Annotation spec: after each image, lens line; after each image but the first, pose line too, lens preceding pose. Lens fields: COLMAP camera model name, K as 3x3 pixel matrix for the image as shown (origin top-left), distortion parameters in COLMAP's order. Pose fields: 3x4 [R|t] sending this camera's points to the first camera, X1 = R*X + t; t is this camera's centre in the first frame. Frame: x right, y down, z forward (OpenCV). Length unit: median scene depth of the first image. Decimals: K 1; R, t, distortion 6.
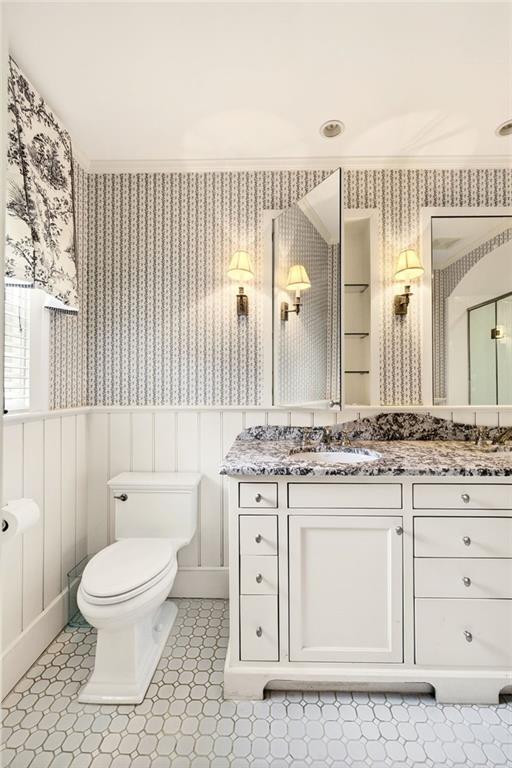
lens RADIAL K [[320.6, 0, 256.5], [0, 320.6, 381.5], [0, 0, 1]] dist [0.005277, 0.000374]
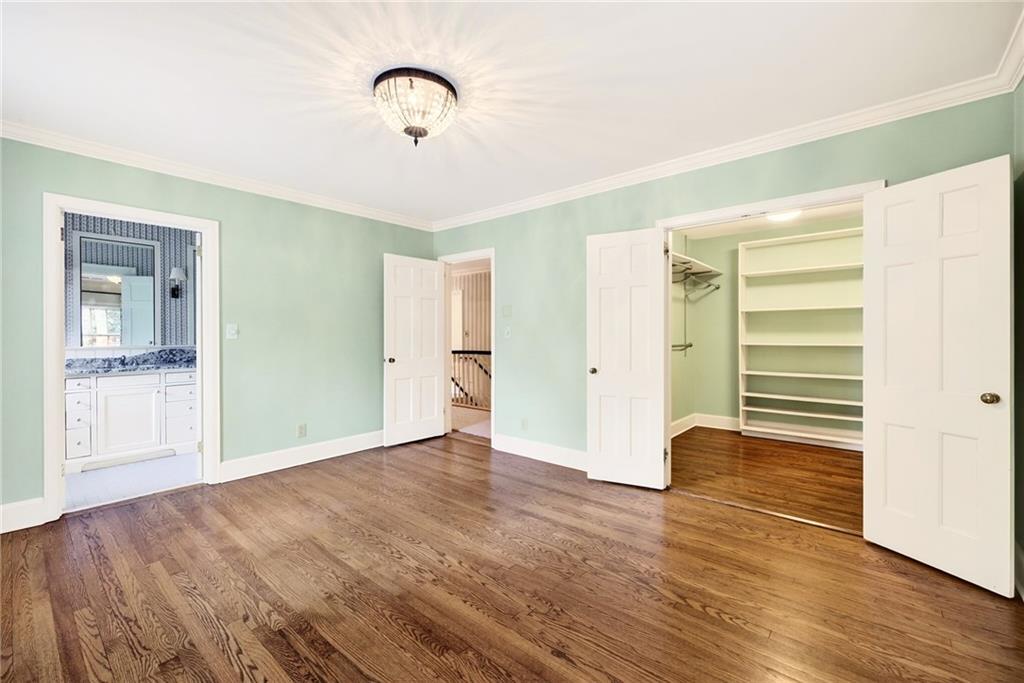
lens RADIAL K [[427.5, 0, 514.5], [0, 427.5, 338.1], [0, 0, 1]] dist [0.005277, 0.000374]
pose [[0.620200, -0.004130, 0.784433, -0.319358], [-0.004130, 0.999955, 0.008530, 0.000381], [-0.784433, -0.008530, 0.620155, -2.257927]]
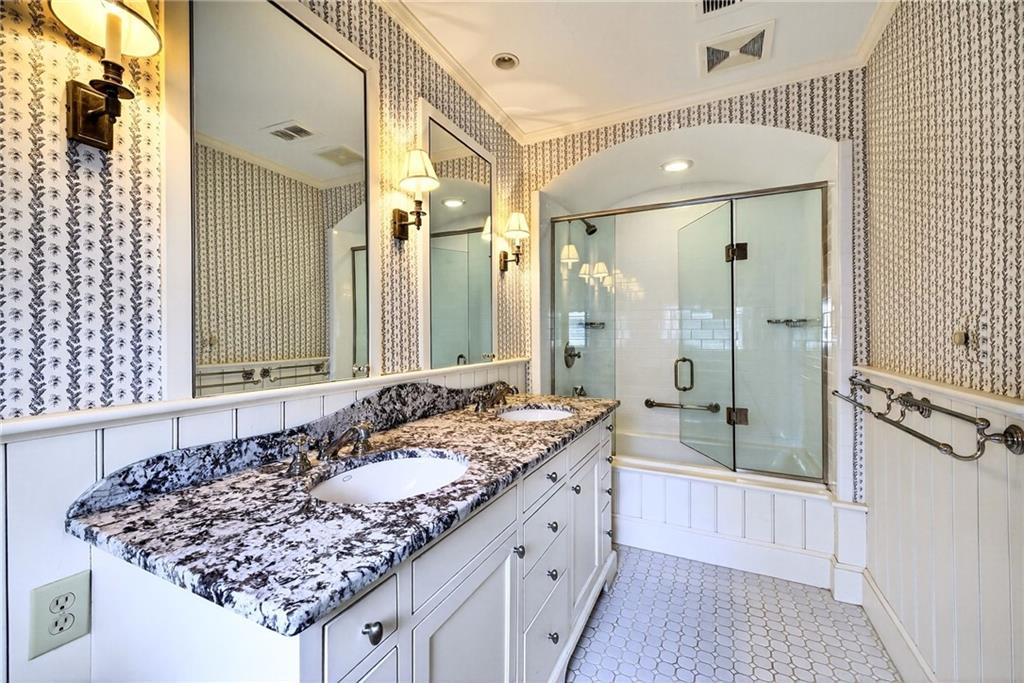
lens RADIAL K [[427.5, 0, 509.6], [0, 427.5, 336.3], [0, 0, 1]] dist [0.005277, 0.000374]
pose [[0.411568, -0.001655, 0.911378, -0.286130], [0.002376, 0.999997, 0.000742, -0.003004], [-0.911376, 0.001860, 0.411570, 0.418988]]
